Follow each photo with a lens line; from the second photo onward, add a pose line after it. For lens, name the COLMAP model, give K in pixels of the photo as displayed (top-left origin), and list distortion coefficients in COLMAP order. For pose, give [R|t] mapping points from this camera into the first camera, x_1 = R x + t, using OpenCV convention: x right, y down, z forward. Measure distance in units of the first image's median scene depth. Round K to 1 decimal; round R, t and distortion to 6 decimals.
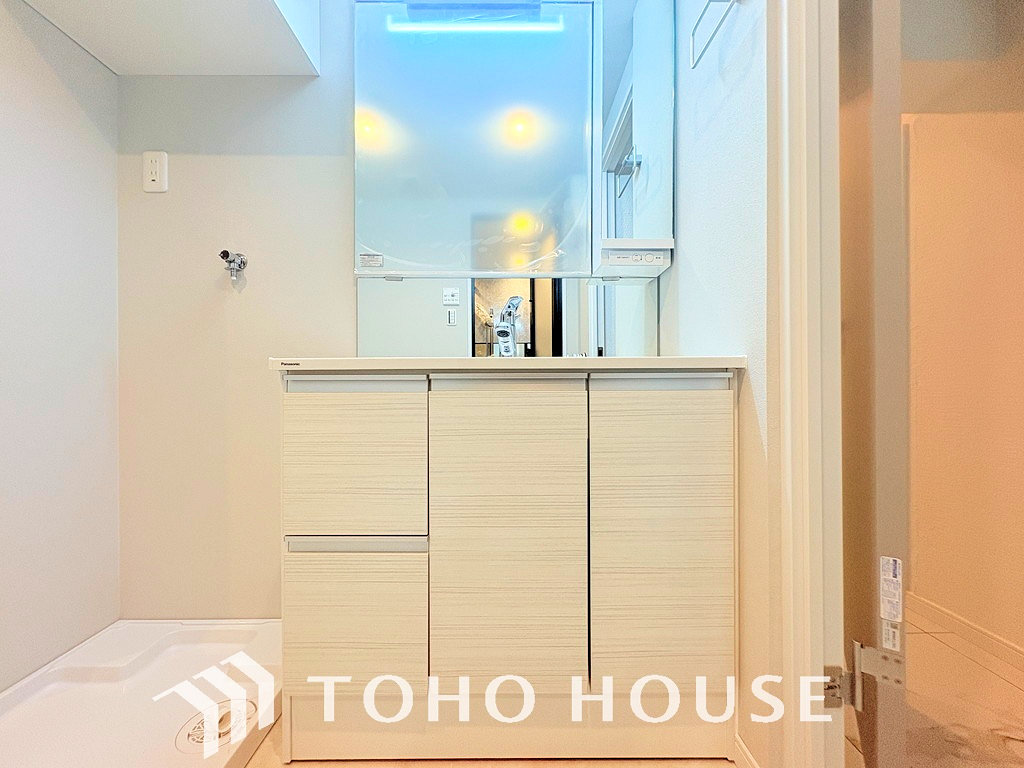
lens RADIAL K [[409.0, 0, 512.9], [0, 409.0, 382.7], [0, 0, 1]] dist [0.000348, -0.000512]
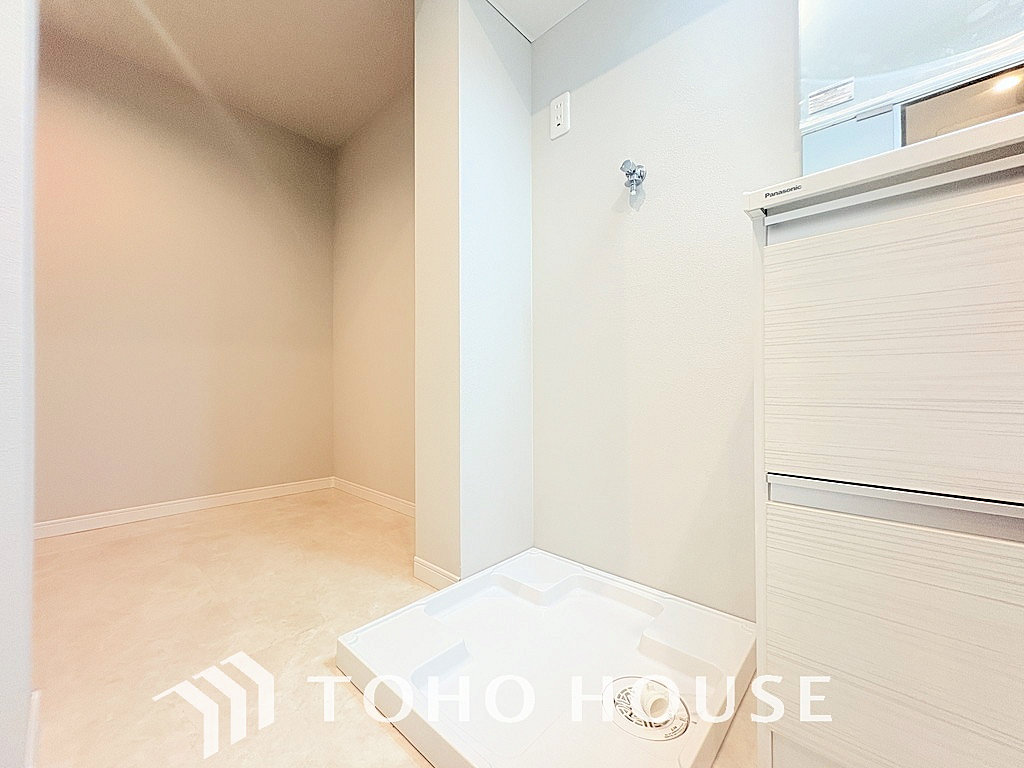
lens RADIAL K [[409.0, 0, 515.2], [0, 409.0, 384.0], [0, 0, 1]] dist [0.000348, -0.000512]
pose [[0.731733, -0.000768, -0.681591, -0.270148], [0.002290, 0.999996, 0.001332, 0.153229], [0.681588, -0.002536, 0.731732, 0.183498]]
